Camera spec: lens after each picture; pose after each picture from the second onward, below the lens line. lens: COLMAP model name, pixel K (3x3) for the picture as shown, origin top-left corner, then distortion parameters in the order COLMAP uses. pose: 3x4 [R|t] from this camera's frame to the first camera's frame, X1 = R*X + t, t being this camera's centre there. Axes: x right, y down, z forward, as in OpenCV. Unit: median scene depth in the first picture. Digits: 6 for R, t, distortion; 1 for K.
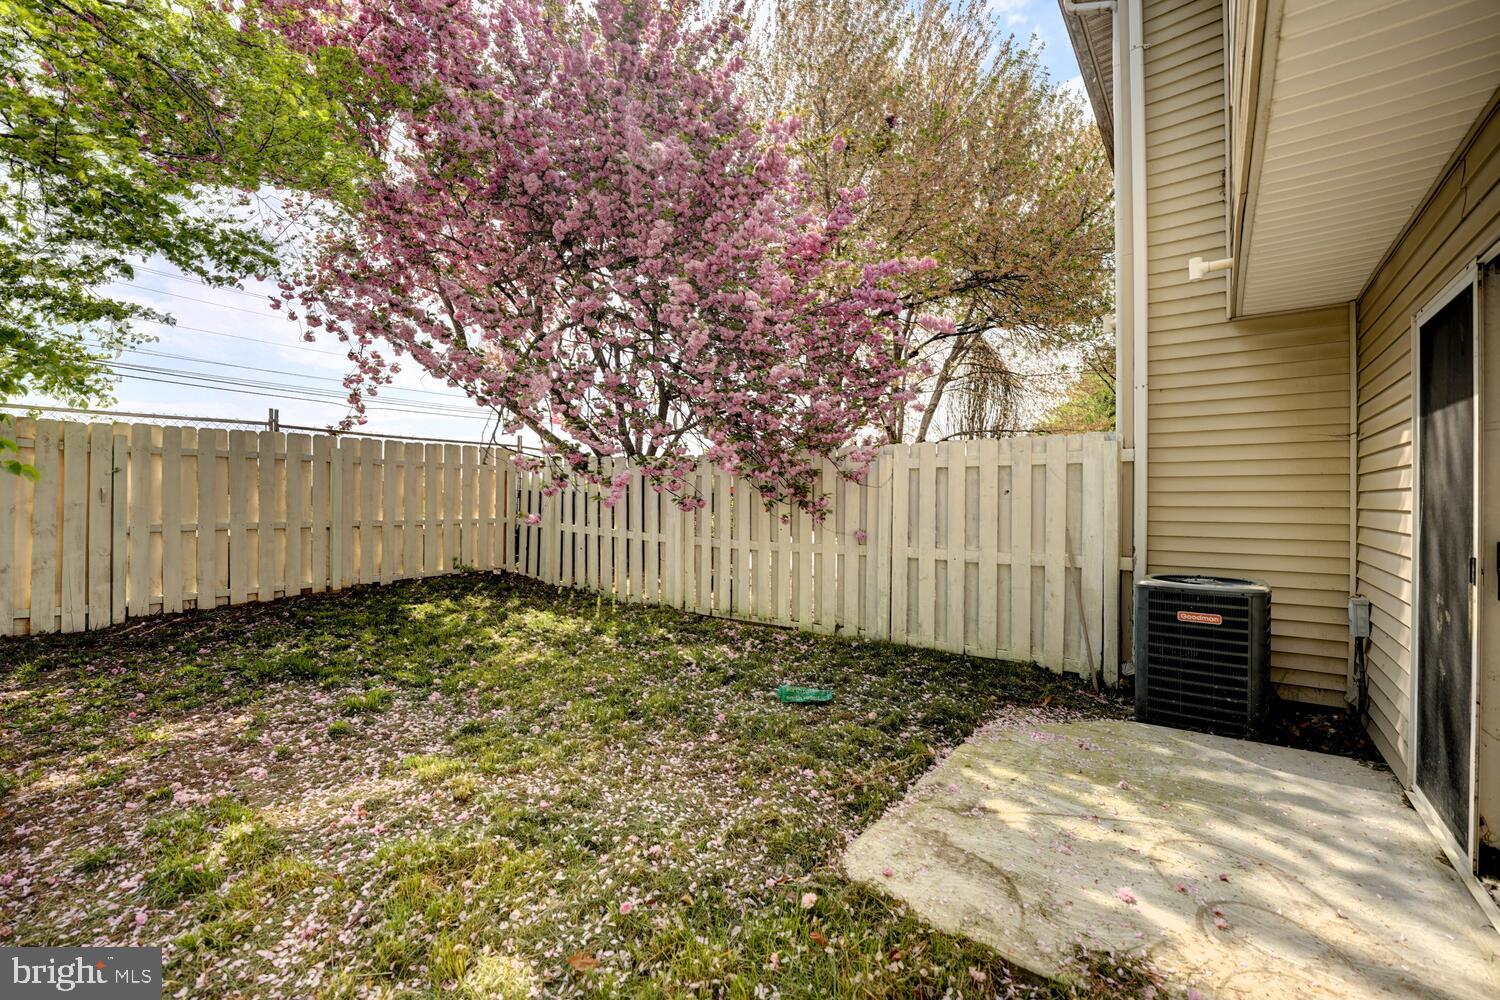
lens RADIAL K [[614.4, 0, 730.4], [0, 614.4, 525.9], [0, 0, 1]] dist [-0.027895, 0.002797]
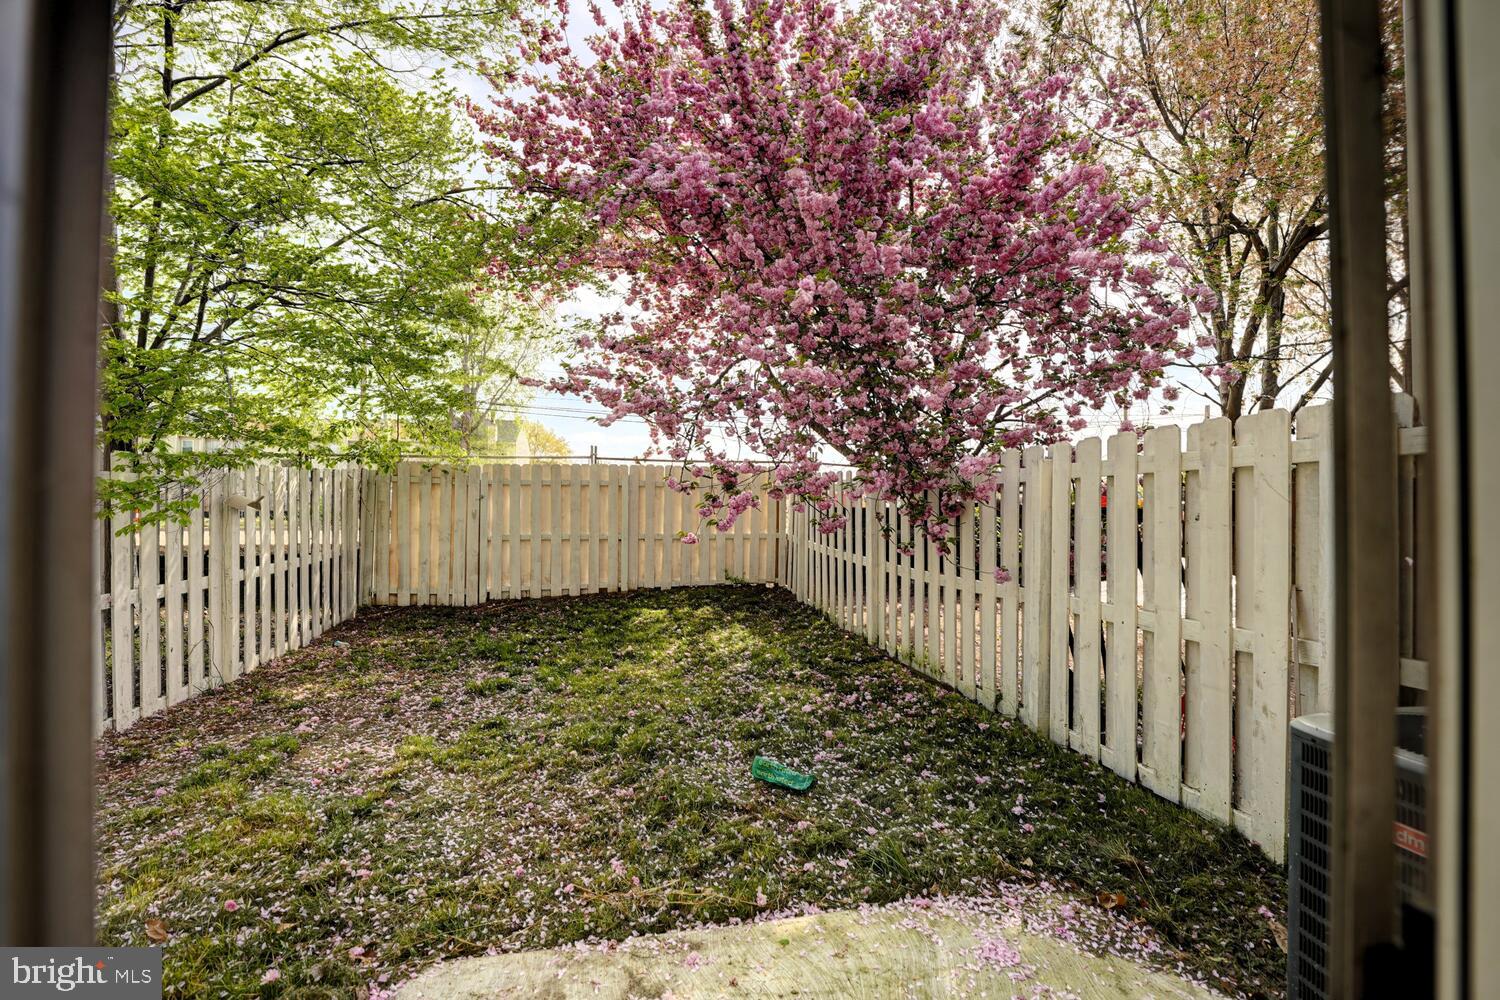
lens RADIAL K [[629.9, 0, 739.8], [0, 629.9, 508.5], [0, 0, 1]] dist [-0.019912, -0.000360]
pose [[0.773256, 0.000018, -0.634094, 0.381676], [-0.027759, 0.999042, -0.033822, -0.027688], [0.633486, 0.043755, 0.772516, 0.199488]]
